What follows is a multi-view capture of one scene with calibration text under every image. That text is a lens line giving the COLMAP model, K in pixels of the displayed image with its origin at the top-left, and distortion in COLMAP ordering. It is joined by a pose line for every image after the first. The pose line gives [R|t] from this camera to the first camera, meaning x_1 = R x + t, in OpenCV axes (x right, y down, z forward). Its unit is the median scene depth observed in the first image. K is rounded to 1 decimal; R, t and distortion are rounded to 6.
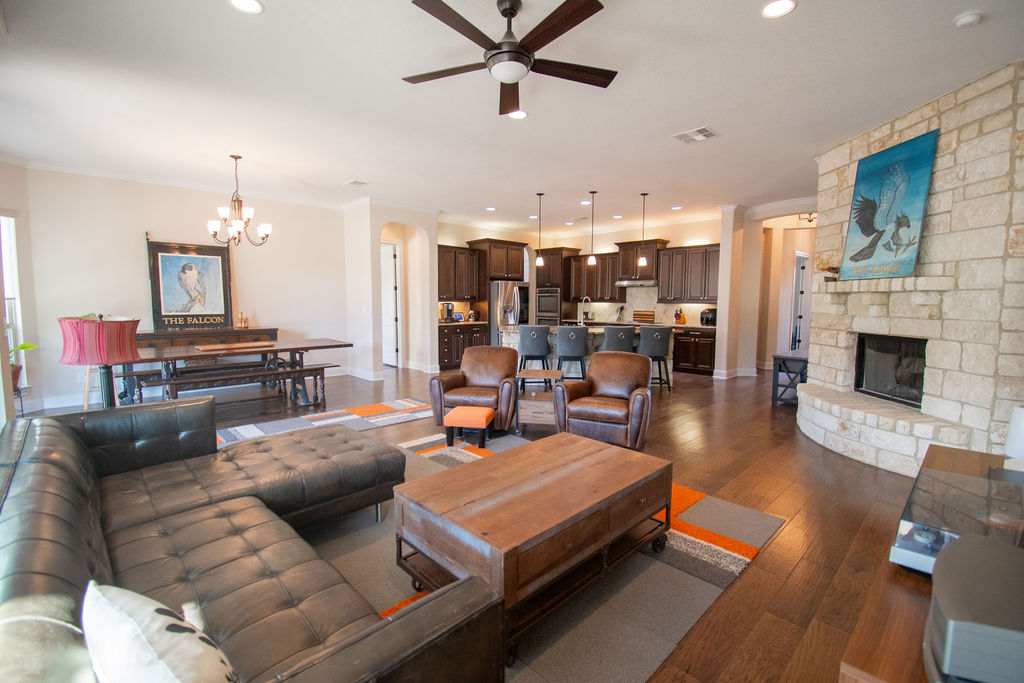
lens RADIAL K [[454.7, 0, 518.2], [0, 454.7, 339.5], [0, 0, 1]] dist [-0.028395, -0.001936]
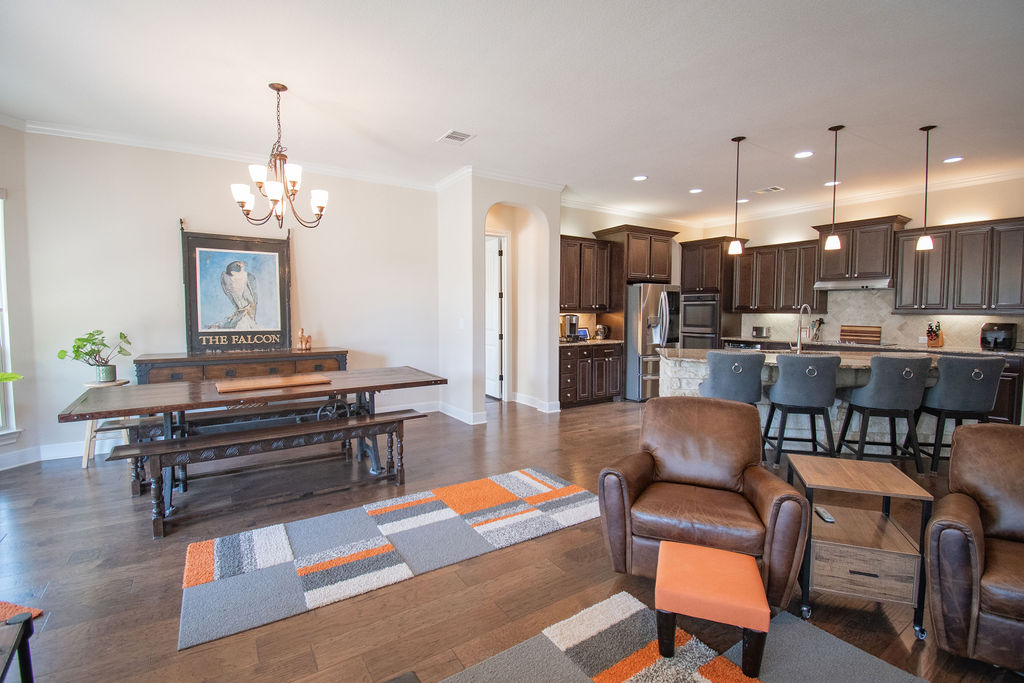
lens RADIAL K [[464.6, 0, 489.7], [0, 464.6, 338.2], [0, 0, 1]] dist [-0.025535, -0.008773]
pose [[0.968743, 0.008950, -0.247906, -0.098800], [-0.016091, 0.999511, -0.026793, -0.021557], [0.247545, 0.029944, 0.968413, 0.256721]]
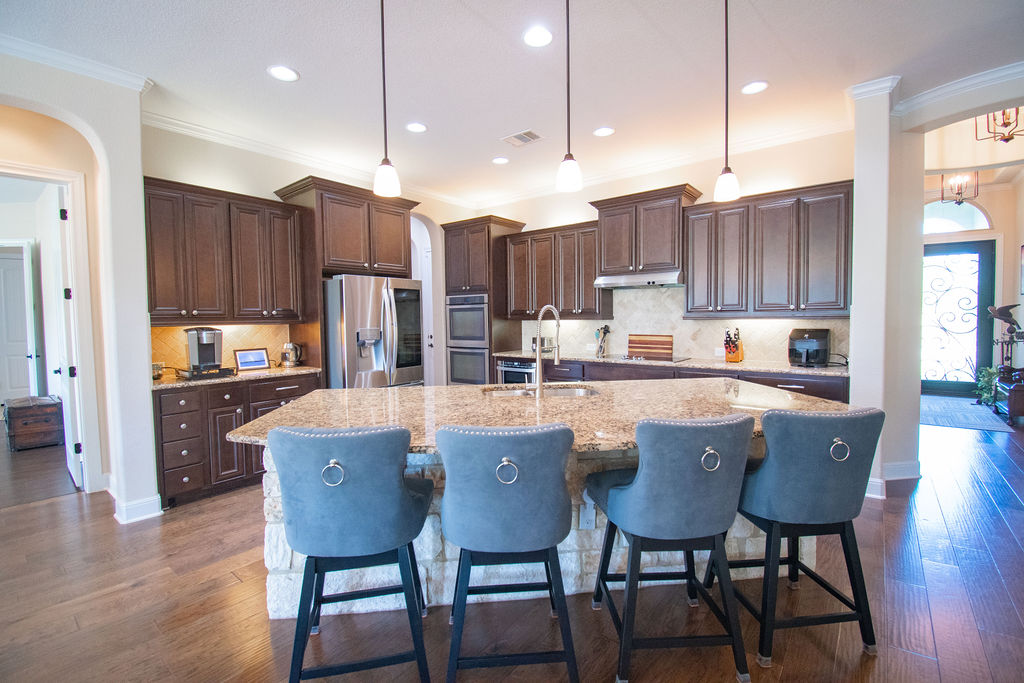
lens RADIAL K [[464.6, 0, 512.1], [0, 464.6, 335.9], [0, 0, 1]] dist [-0.025535, -0.008773]
pose [[0.993596, -0.022157, 0.110796, 0.074933], [0.027272, 0.998621, -0.044866, -0.049427], [-0.109649, 0.047600, 0.992830, 0.582261]]
